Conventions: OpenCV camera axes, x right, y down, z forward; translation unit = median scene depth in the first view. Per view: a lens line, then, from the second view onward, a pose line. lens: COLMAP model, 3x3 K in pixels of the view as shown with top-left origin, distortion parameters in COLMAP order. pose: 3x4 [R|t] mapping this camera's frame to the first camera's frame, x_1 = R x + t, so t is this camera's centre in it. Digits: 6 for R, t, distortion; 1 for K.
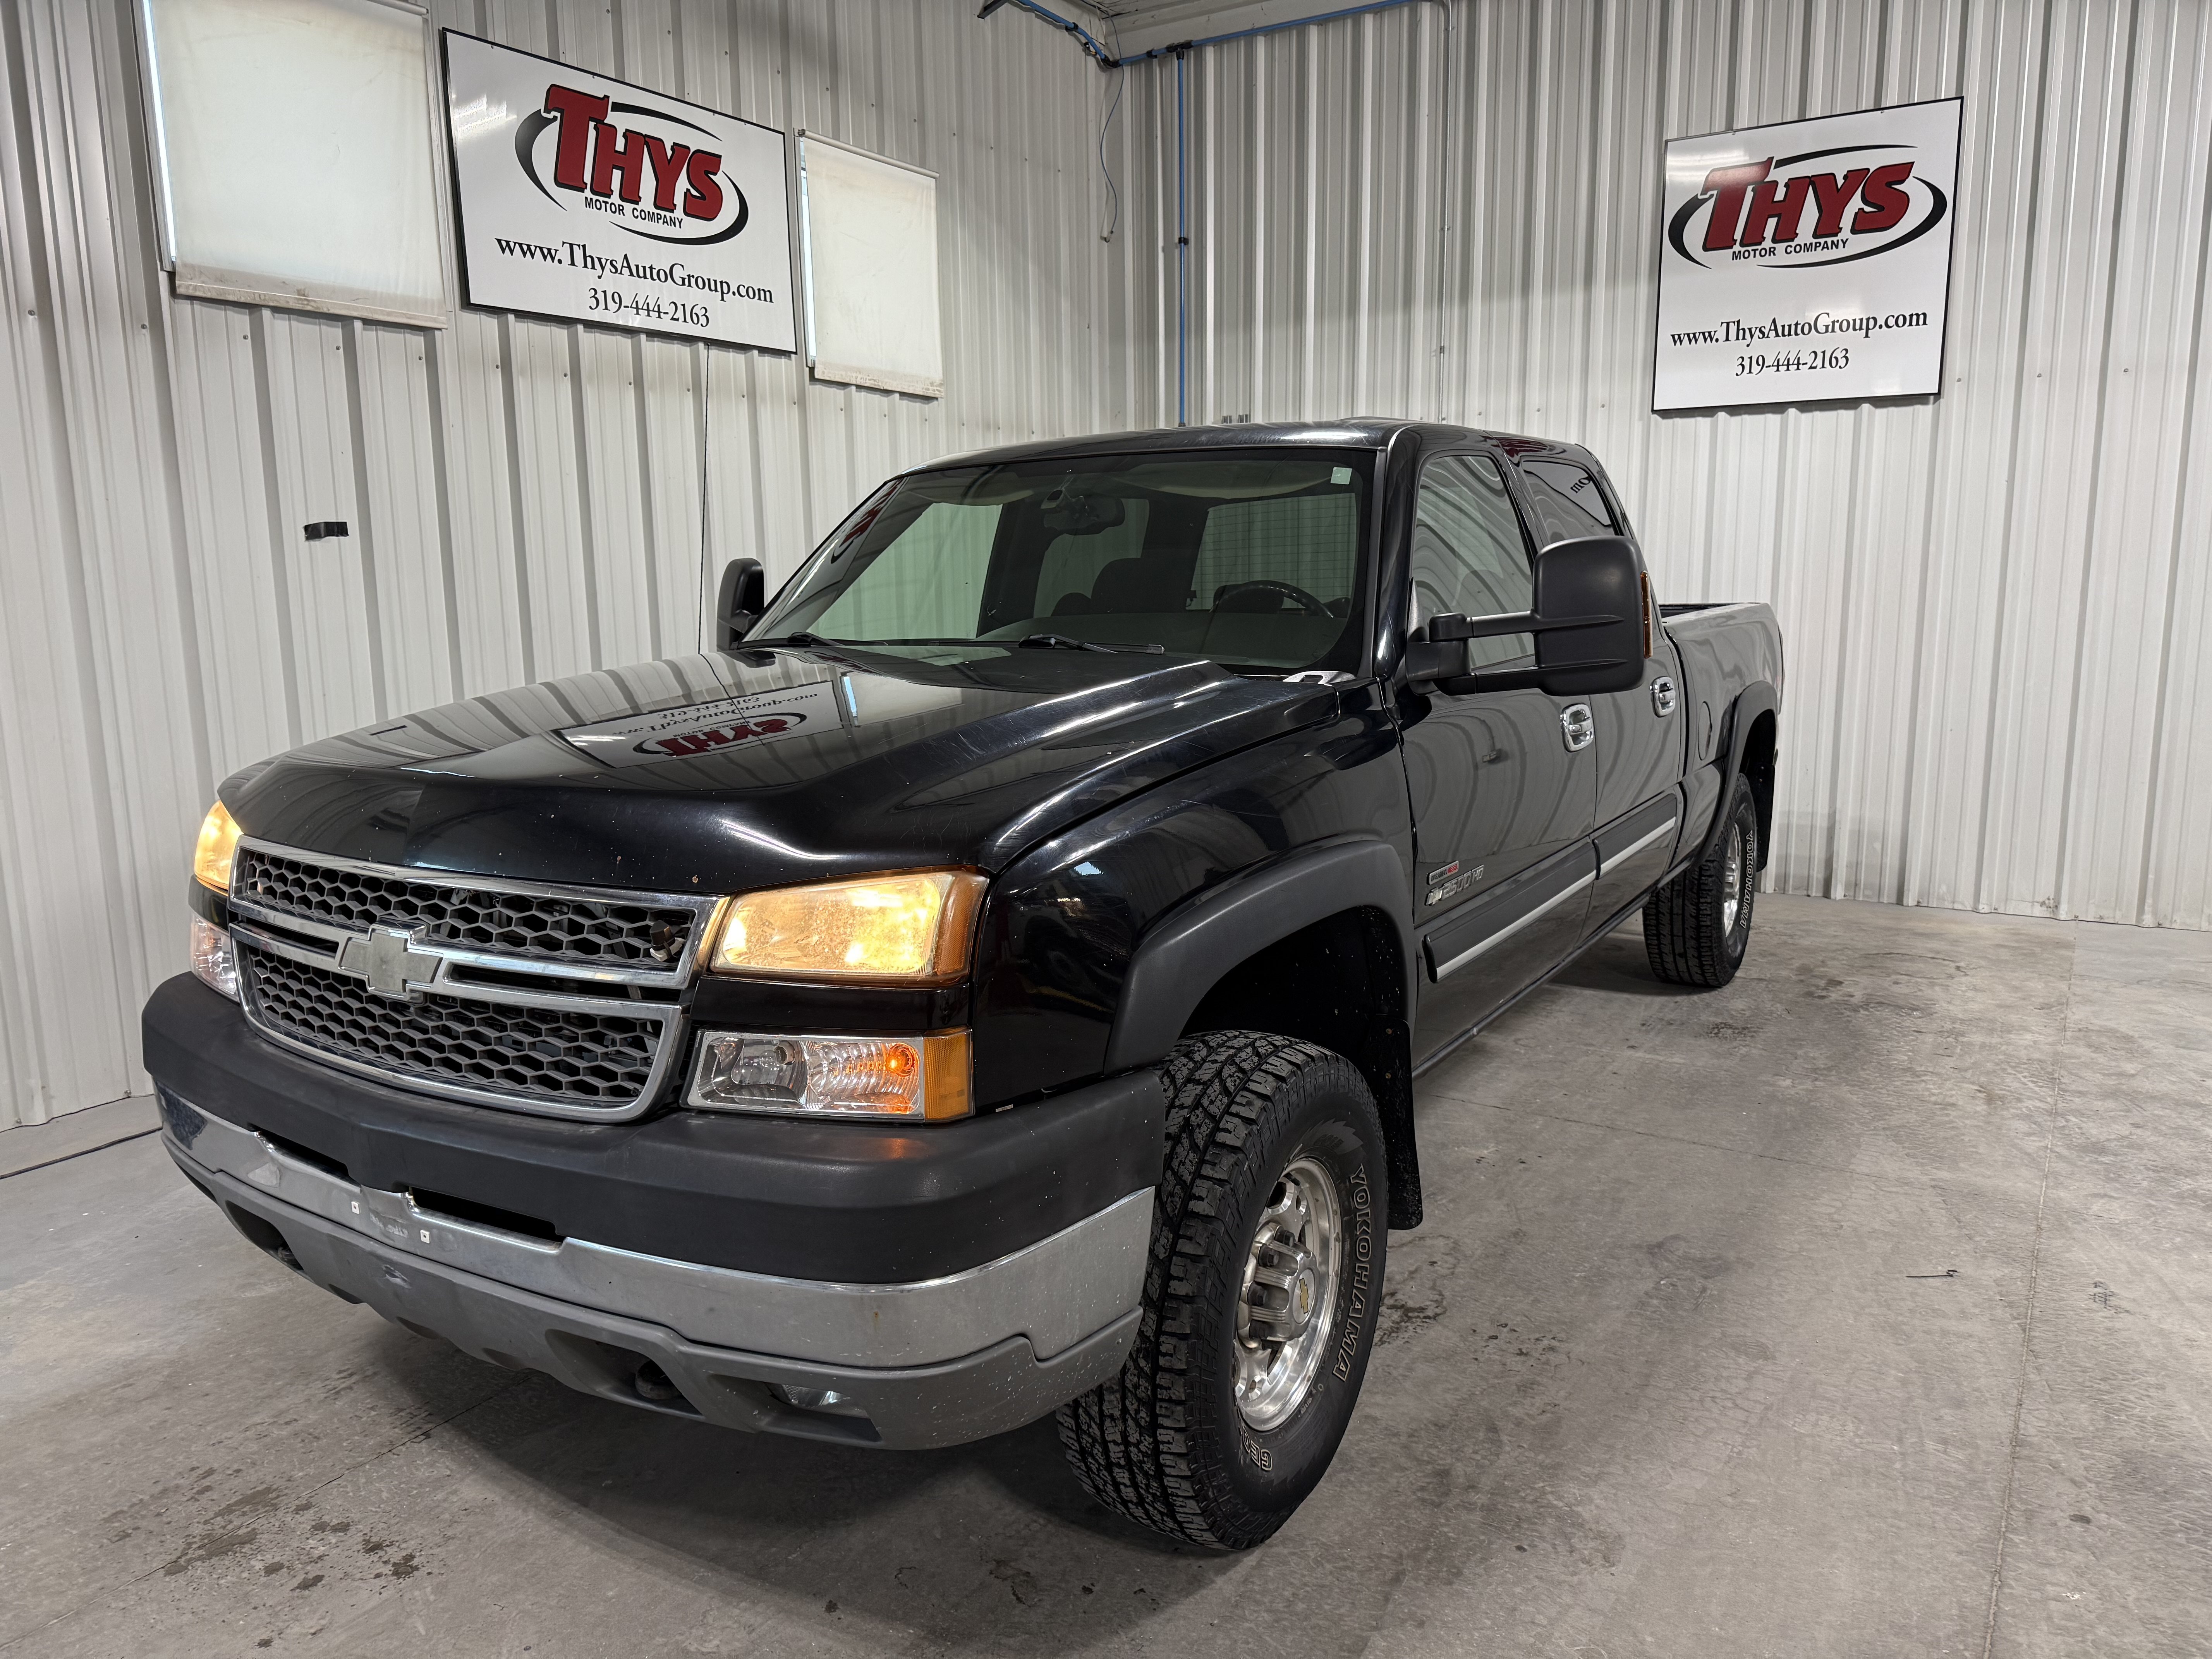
lens RADIAL K [[1565.8, 0, 1106.0], [0, 1565.8, 829.5], [0, 0, 1]] dist [0.033405, -0.043025]
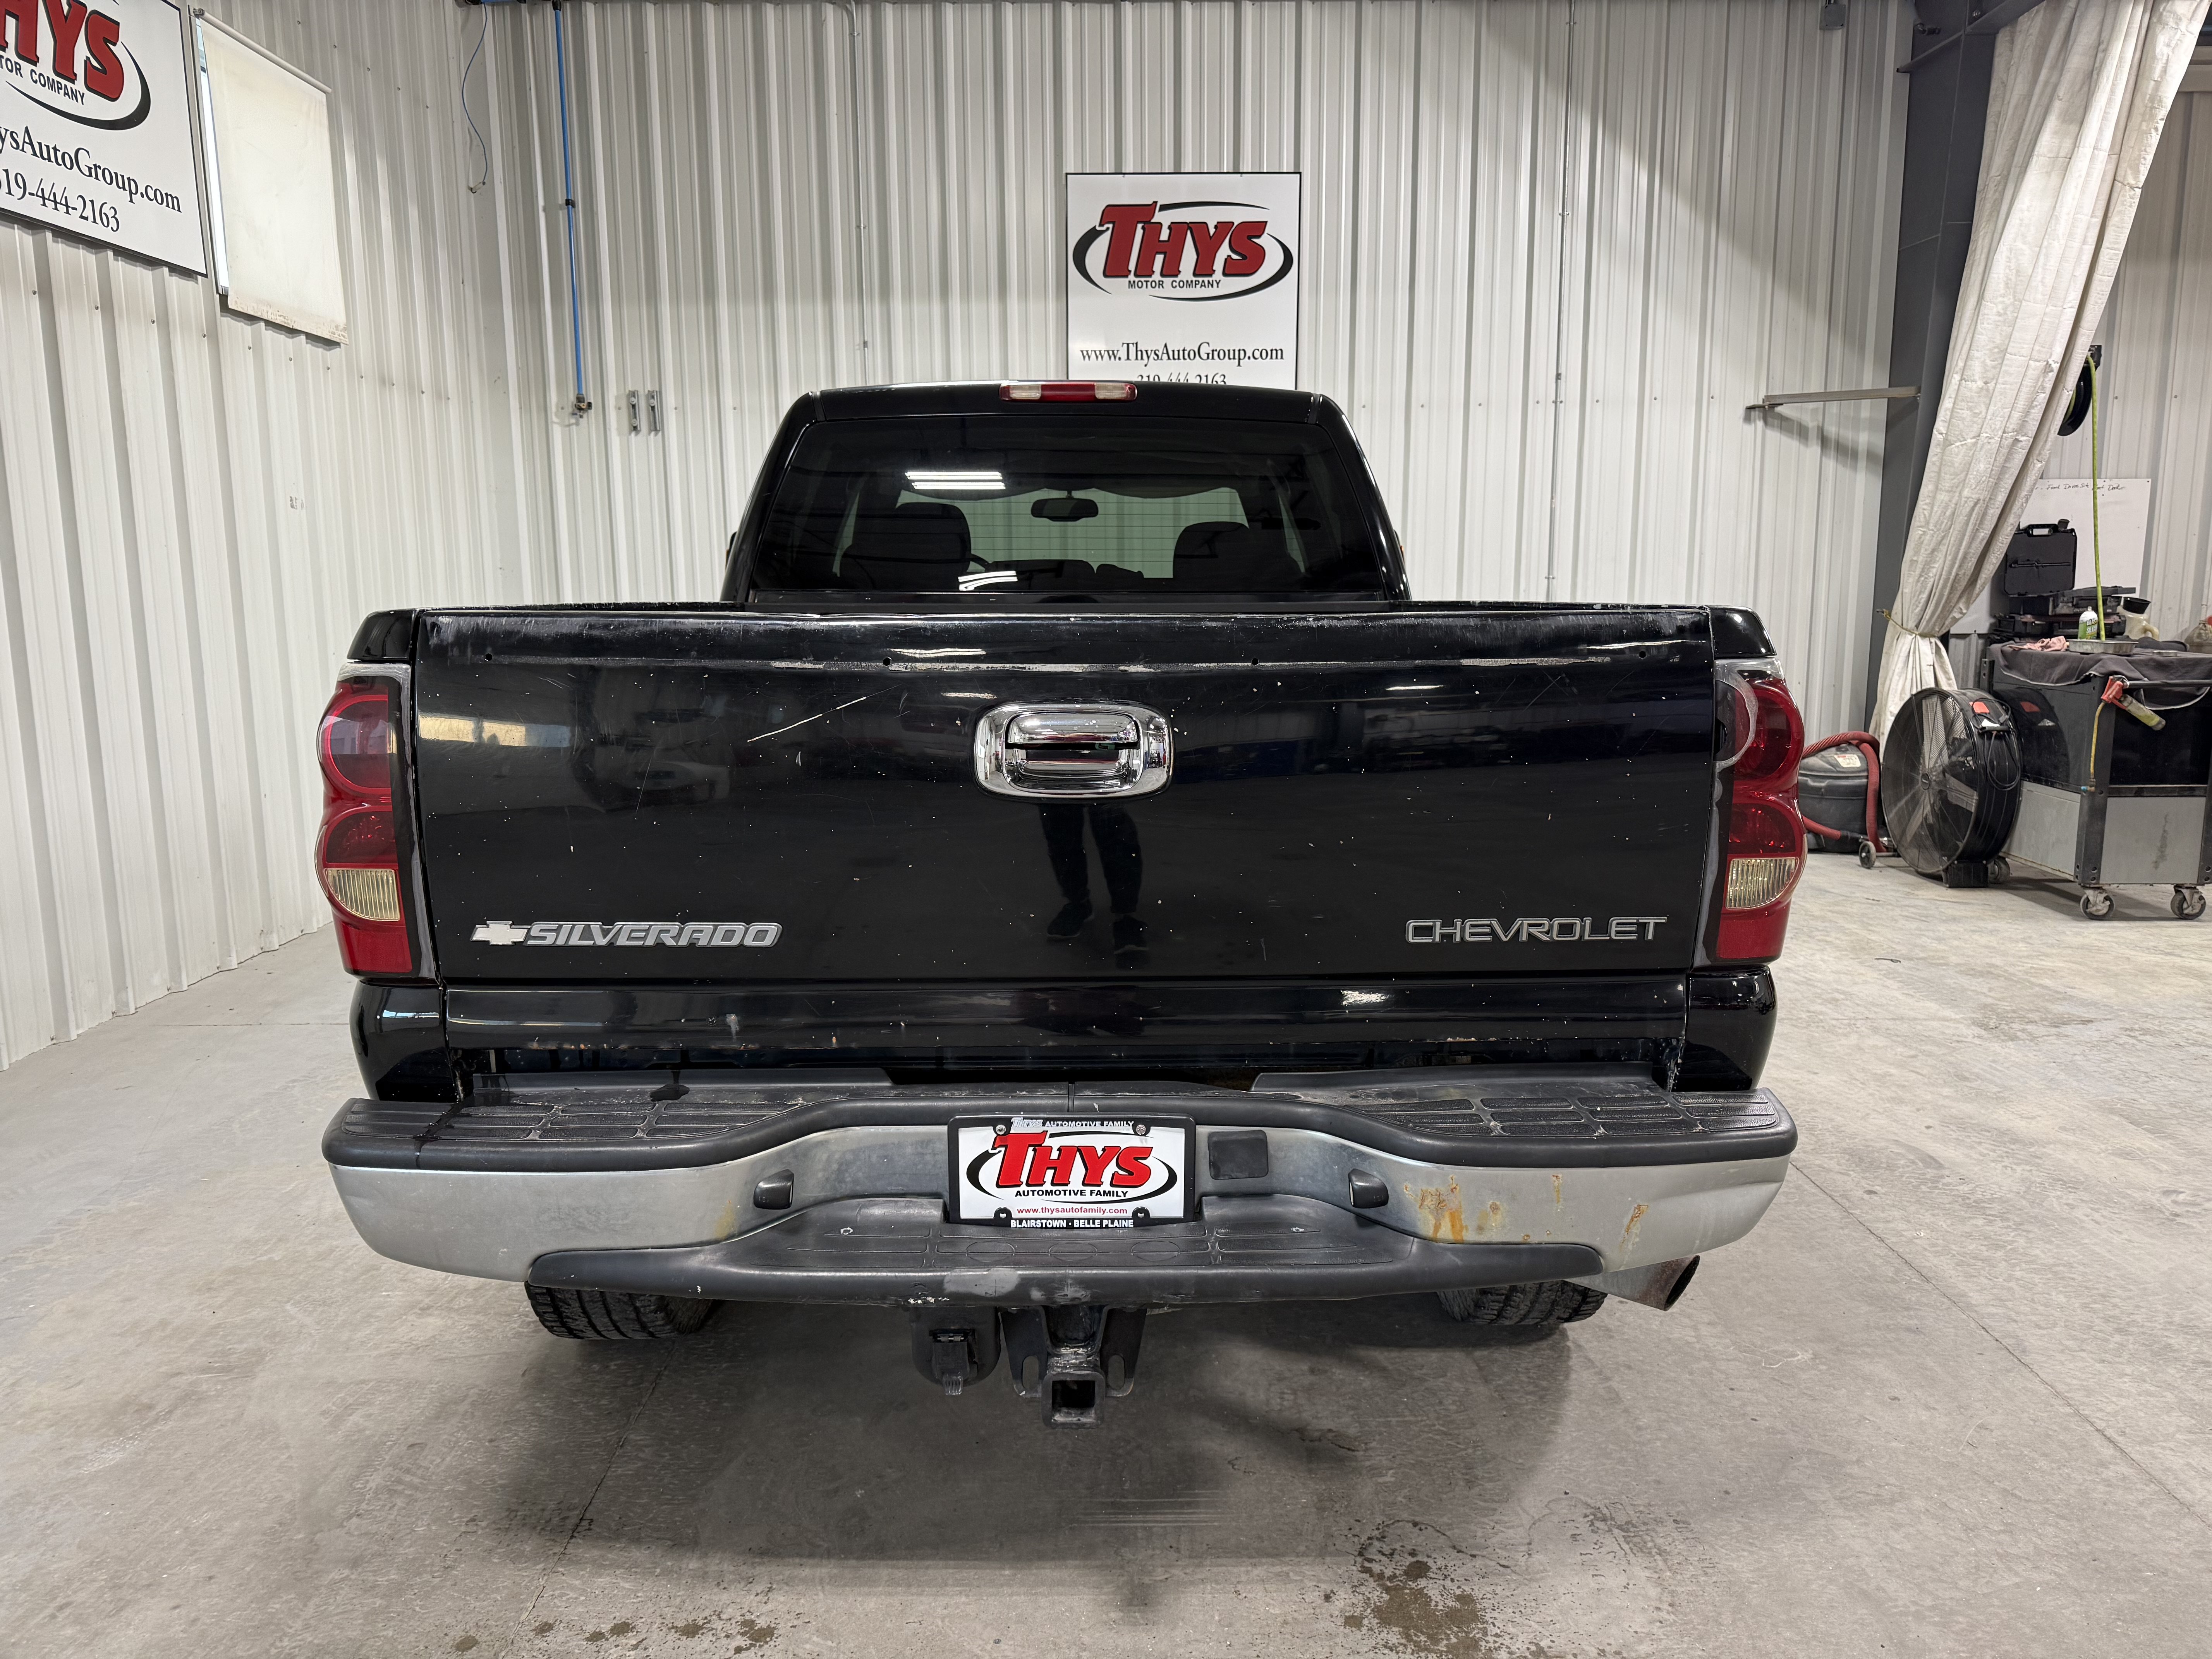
lens RADIAL K [[1575.1, 0, 1102.9], [0, 1575.1, 806.3], [0, 0, 1]] dist [0.054166, -0.050992]
pose [[0.847863, -0.068146, 0.525818, -0.311341], [0.079806, 0.996810, 0.000502, 0.014616], [-0.524175, 0.041537, 0.850597, 0.060249]]
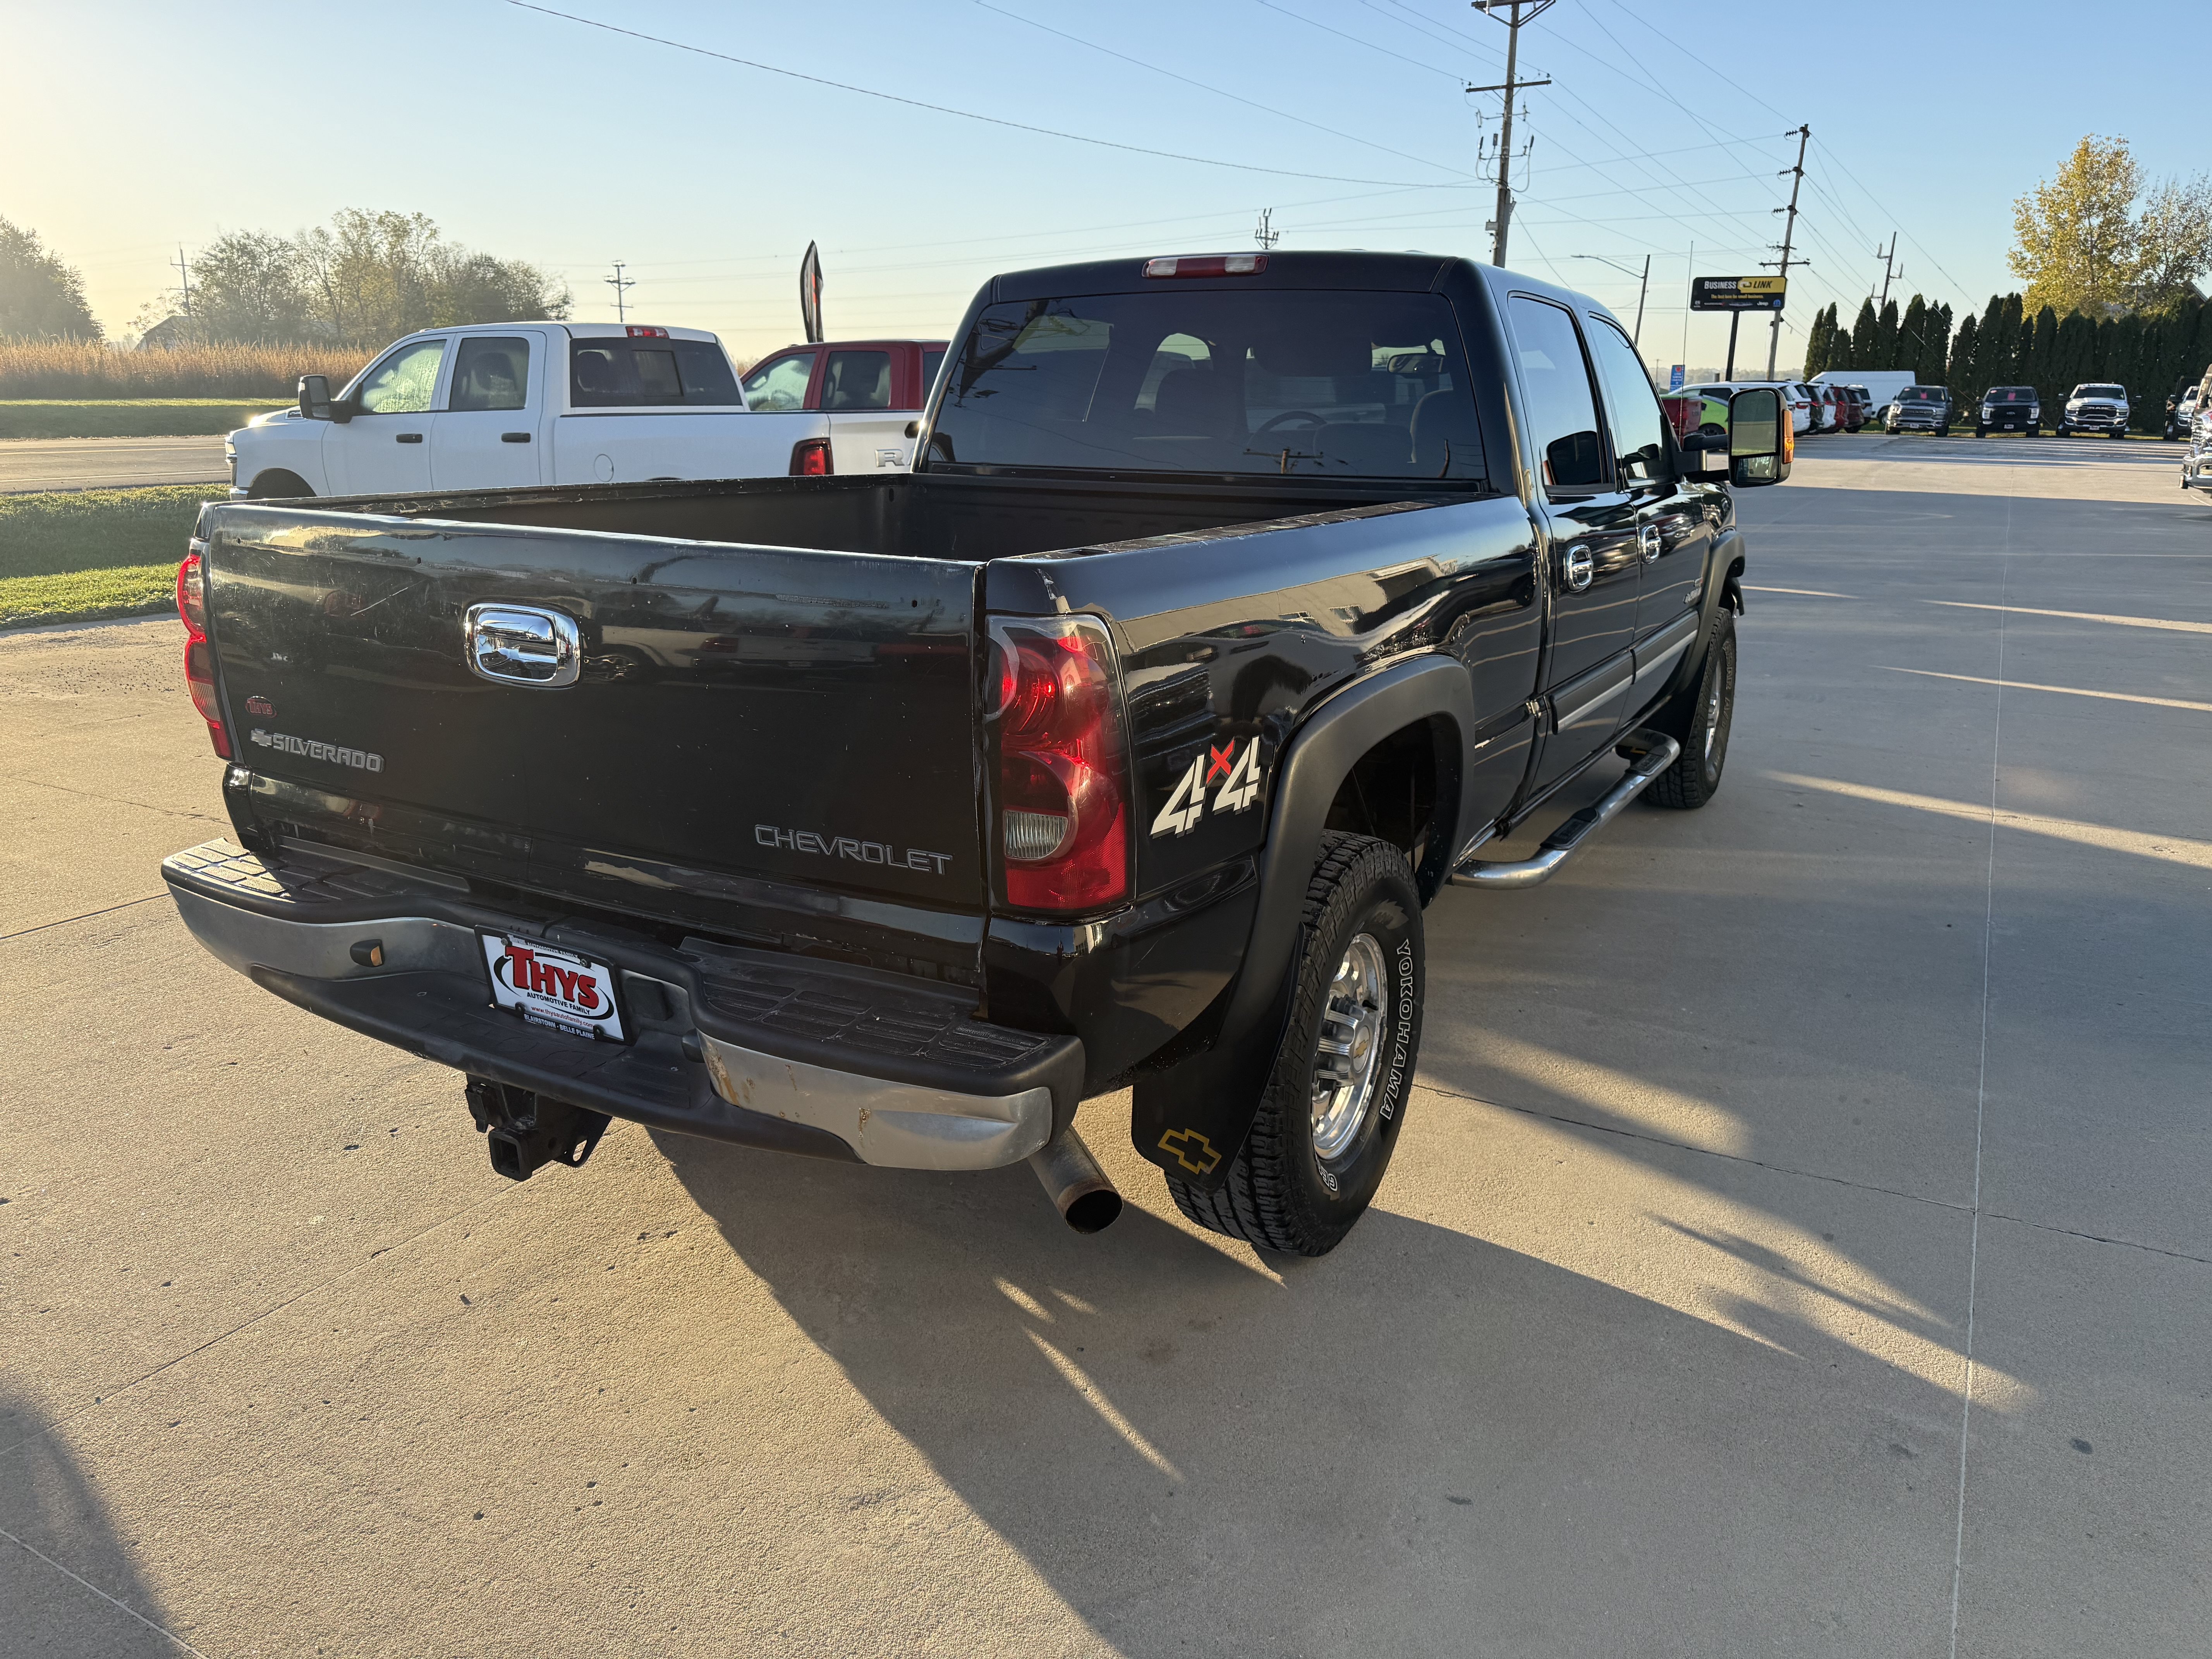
lens RADIAL K [[1587.1, 0, 1106.8], [0, 1587.1, 814.5], [0, 0, 1]] dist [0.043316, -0.047970]
pose [[0.999319, 0.012893, 0.034586, -0.003321], [-0.016262, 0.994960, 0.098947, 0.002924], [-0.033136, -0.099442, 0.994491, -0.068298]]
